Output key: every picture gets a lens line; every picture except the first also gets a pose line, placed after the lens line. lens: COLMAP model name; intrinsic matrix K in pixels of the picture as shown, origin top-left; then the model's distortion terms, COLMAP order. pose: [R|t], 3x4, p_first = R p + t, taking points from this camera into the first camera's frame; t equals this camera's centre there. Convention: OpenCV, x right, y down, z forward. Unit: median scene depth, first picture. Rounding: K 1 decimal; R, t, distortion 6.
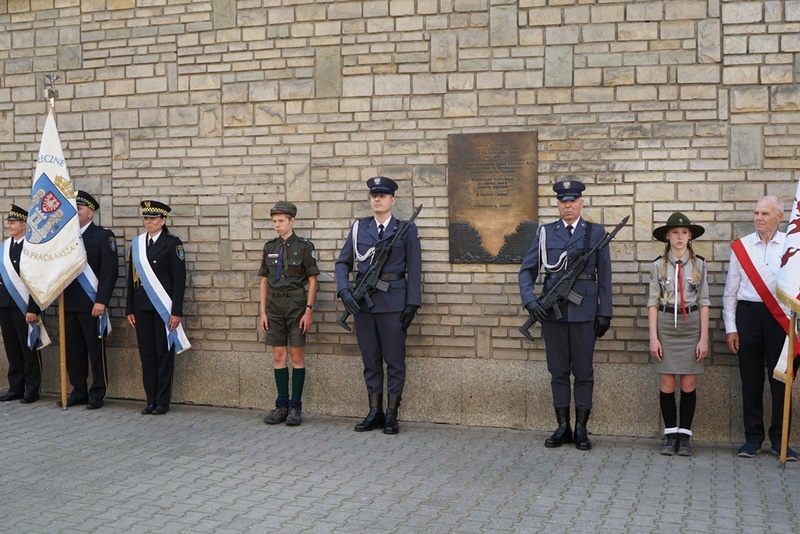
lens RADIAL K [[1153.5, 0, 400.1], [0, 1153.5, 282.8], [0, 0, 1]] dist [-0.084230, -0.015929]
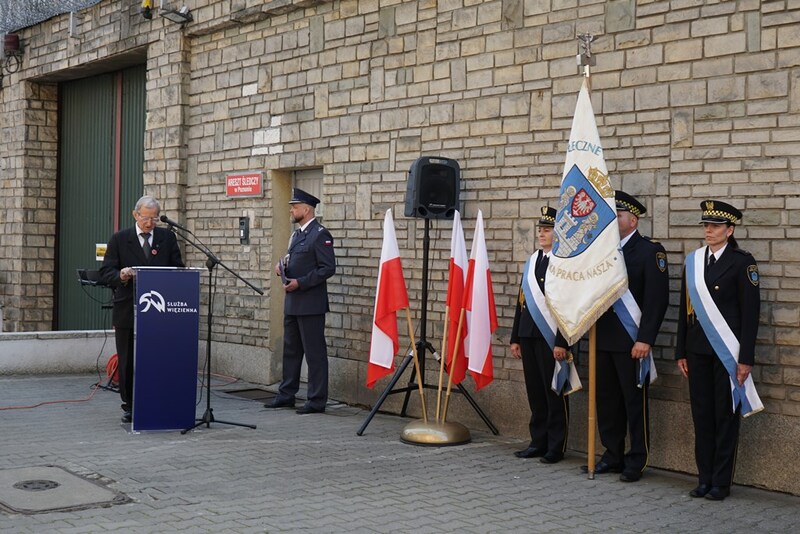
lens RADIAL K [[1153.5, 0, 400.1], [0, 1153.5, 282.8], [0, 0, 1]] dist [-0.084230, -0.015929]
pose [[0.856497, 0.034848, -0.514975, -0.015376], [-0.045931, 0.998906, -0.008796, -0.005696], [0.514105, 0.031187, 0.857160, 0.286294]]
